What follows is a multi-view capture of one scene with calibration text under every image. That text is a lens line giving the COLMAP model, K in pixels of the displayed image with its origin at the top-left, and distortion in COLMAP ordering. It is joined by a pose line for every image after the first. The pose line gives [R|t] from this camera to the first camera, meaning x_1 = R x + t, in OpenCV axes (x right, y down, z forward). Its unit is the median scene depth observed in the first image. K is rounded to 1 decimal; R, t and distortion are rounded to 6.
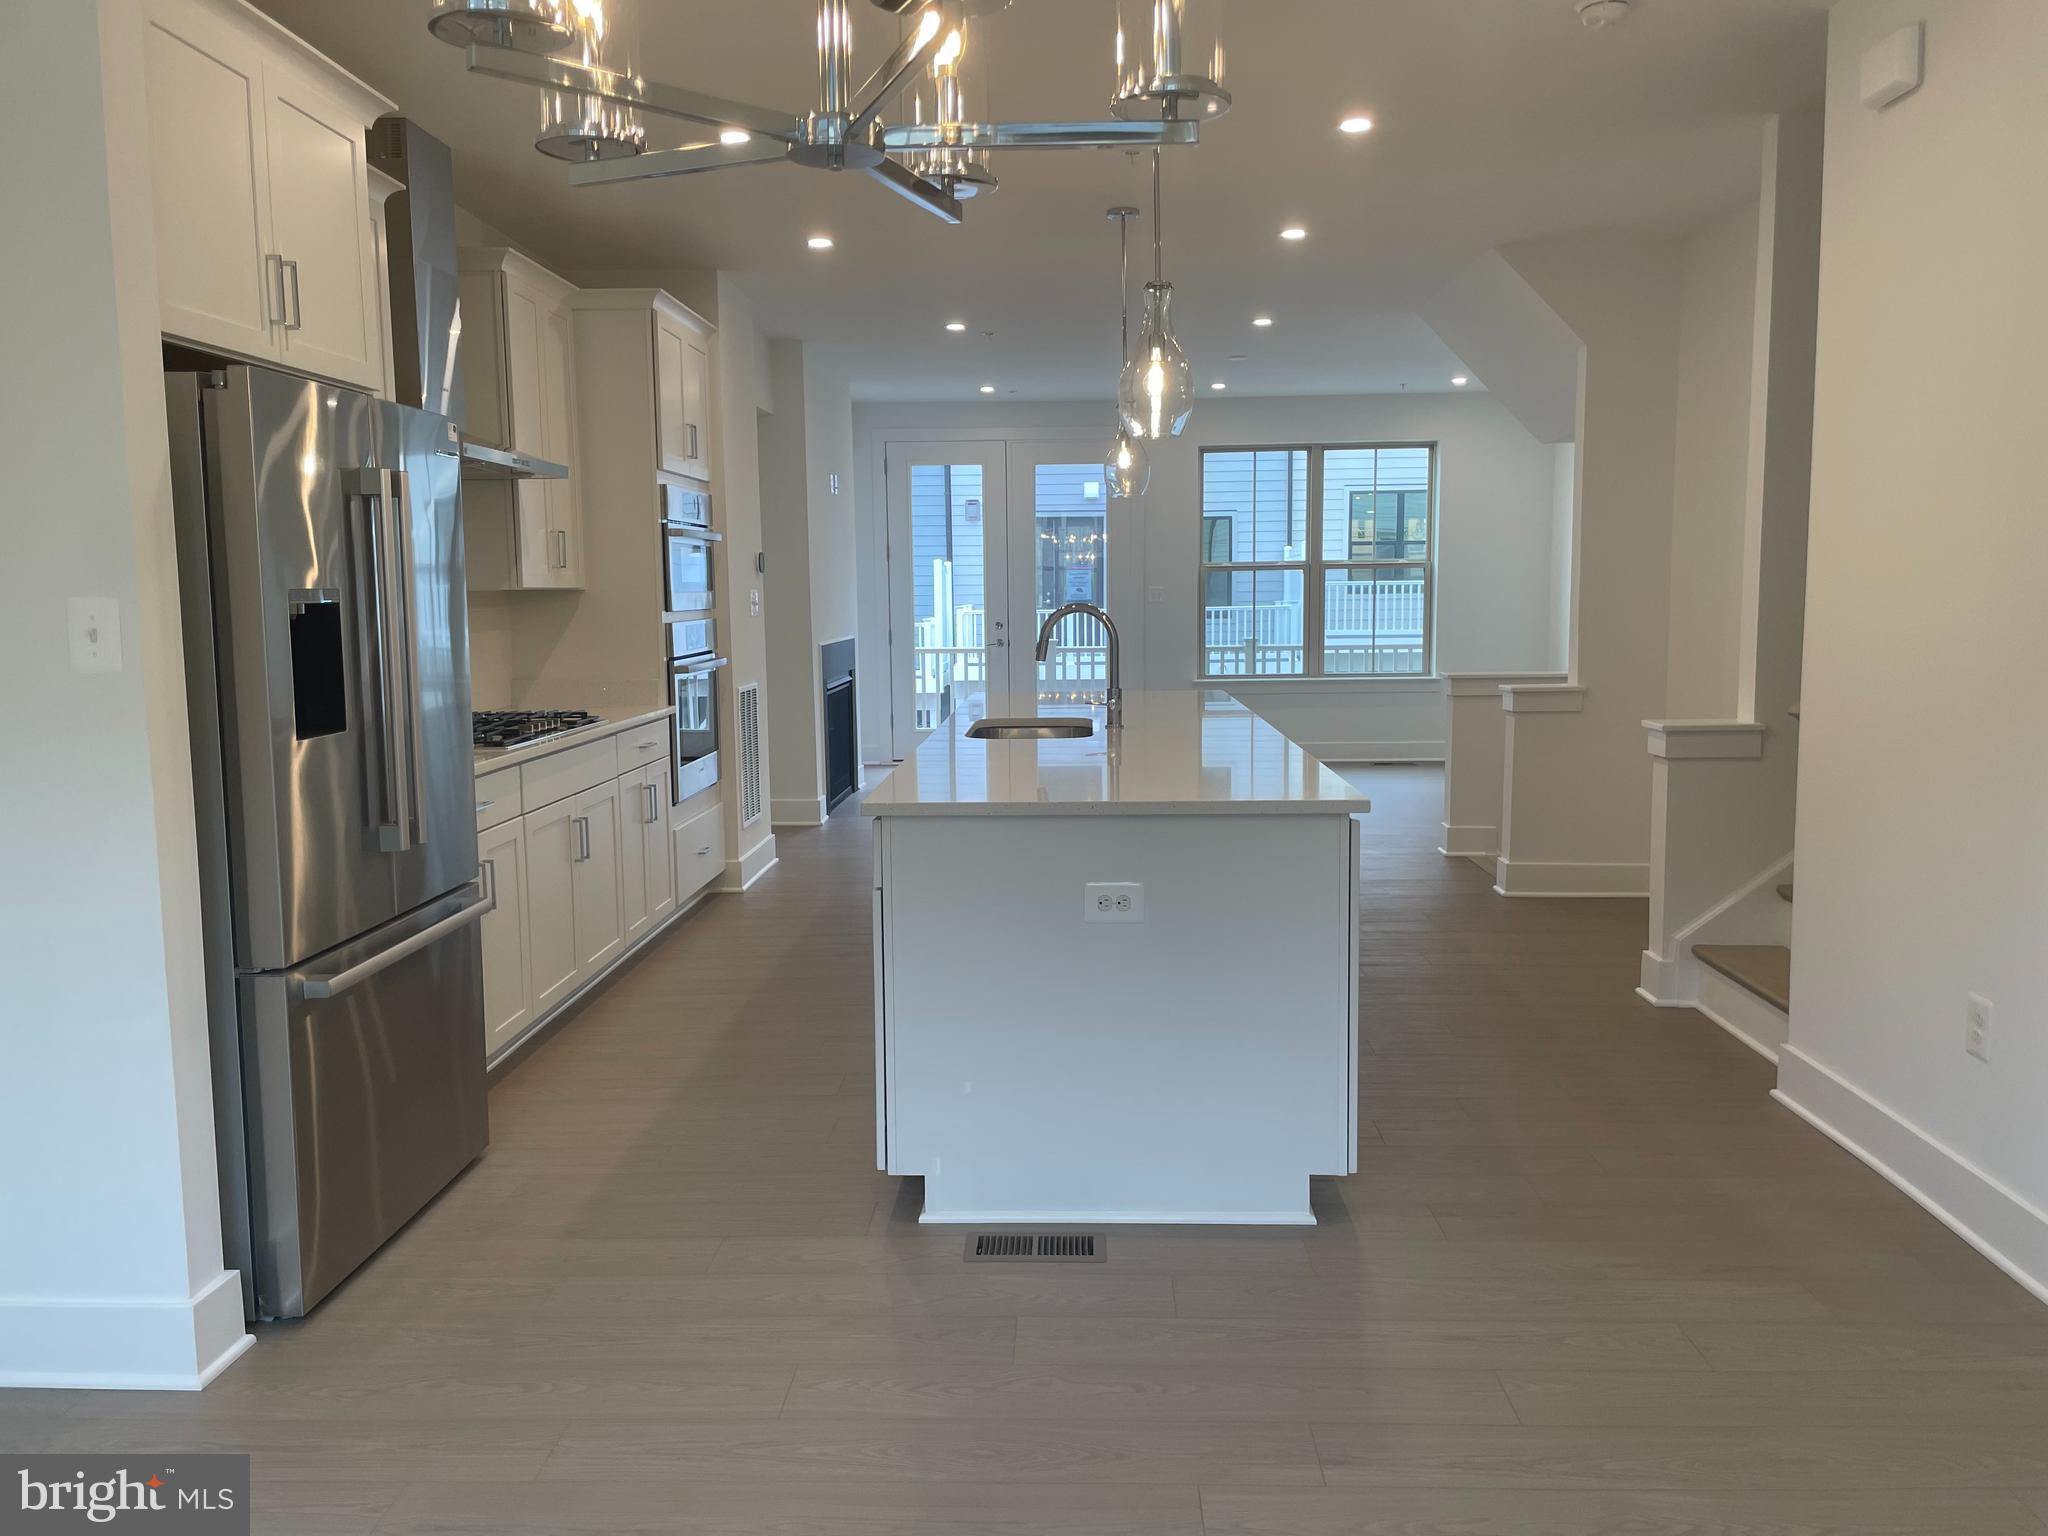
lens RADIAL K [[1584.2, 0, 1017.5], [0, 1584.2, 767.8], [0, 0, 1]] dist [0.018503, -0.023822]
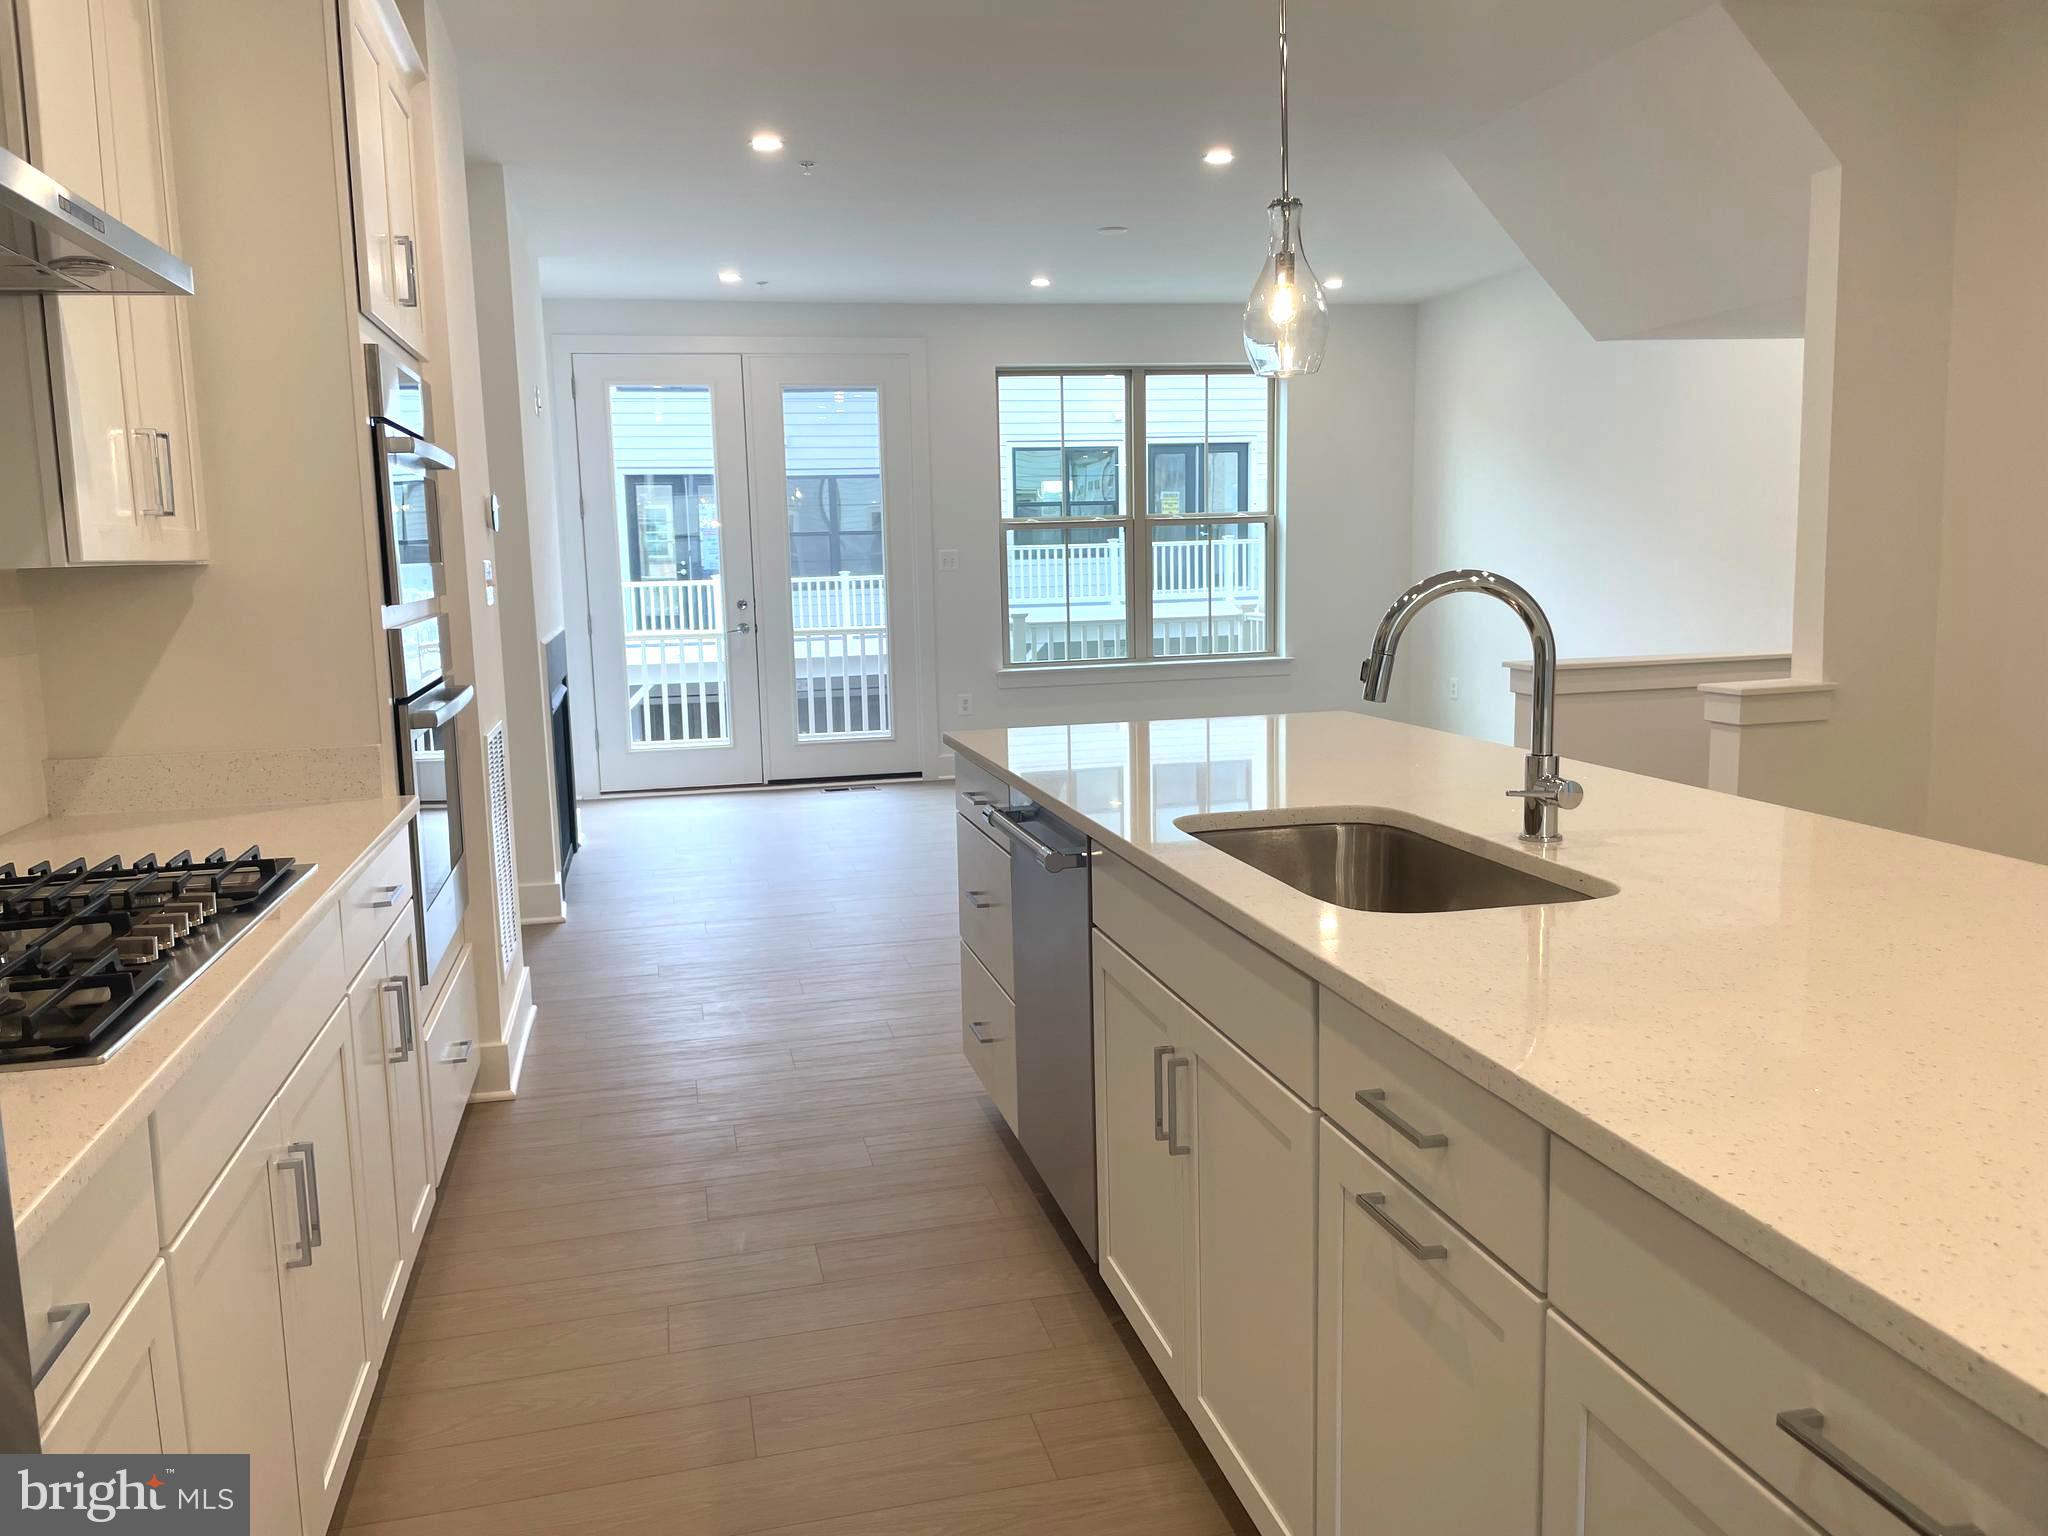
lens RADIAL K [[1584.2, 0, 1026.9], [0, 1584.2, 764.0], [0, 0, 1]] dist [0.018503, -0.023822]
pose [[0.961385, -0.050641, 0.270507, -0.088529], [0.045929, 0.998663, 0.023727, -0.027407], [-0.271347, -0.010387, 0.962425, 0.248389]]
